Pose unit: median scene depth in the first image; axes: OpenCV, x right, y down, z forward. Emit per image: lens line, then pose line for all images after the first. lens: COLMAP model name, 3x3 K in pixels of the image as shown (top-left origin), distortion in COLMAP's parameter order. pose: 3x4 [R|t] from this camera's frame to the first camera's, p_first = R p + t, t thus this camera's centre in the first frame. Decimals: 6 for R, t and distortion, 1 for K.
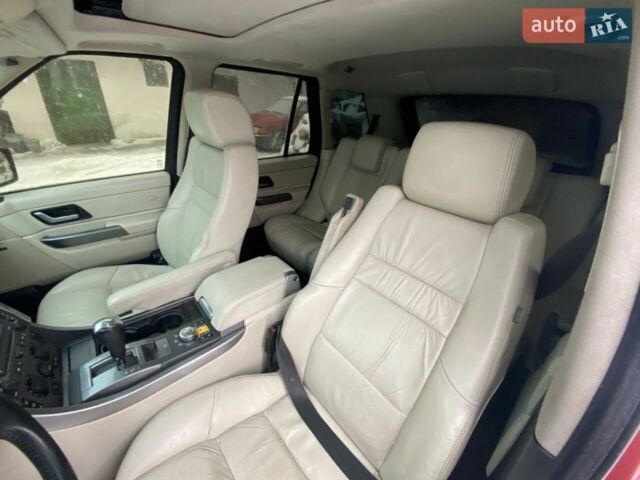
lens RADIAL K [[265.3, 0, 319.9], [0, 265.3, 249.7], [0, 0, 1]] dist [-0.002437, -0.000547]
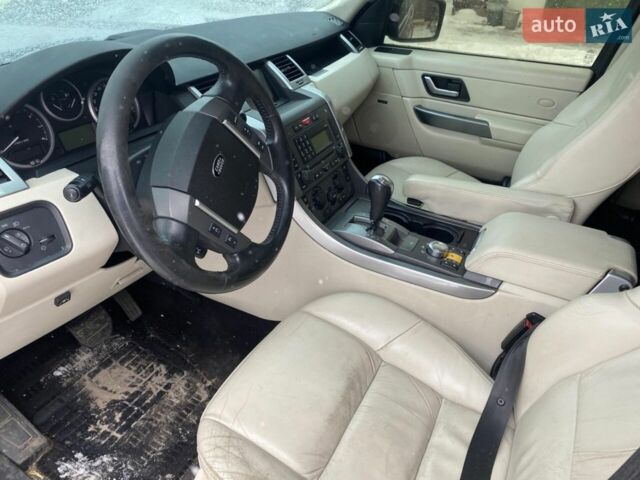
lens RADIAL K [[487.2, 0, 320.0], [0, 487.2, 240.0], [0, 0, 1]] dist [0.003154, -0.005903]
pose [[0.402713, 0.484152, -0.776801, 0.412249], [-0.480049, 0.834295, 0.271116, 0.058478], [0.779343, 0.263721, 0.568398, -0.096202]]
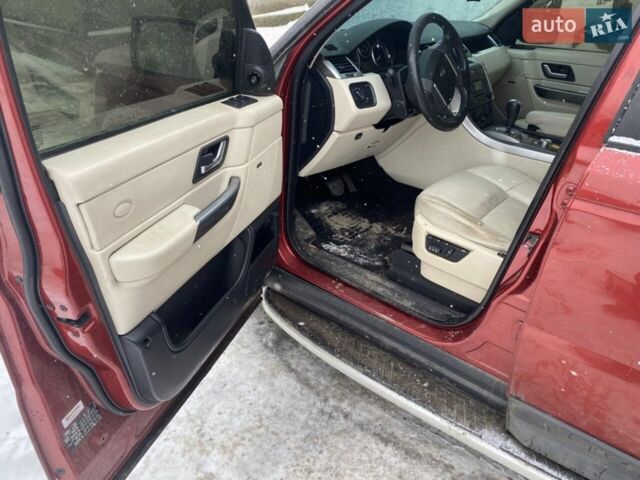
lens RADIAL K [[469.1, 0, 320.0], [0, 469.1, 240.0], [0, 0, 1]] dist [0.008623, -0.005786]
pose [[0.188943, 0.470823, -0.861758, 1.430342], [-0.500348, 0.801263, 0.328069, 0.439947], [0.844957, 0.369192, 0.386968, -0.669986]]
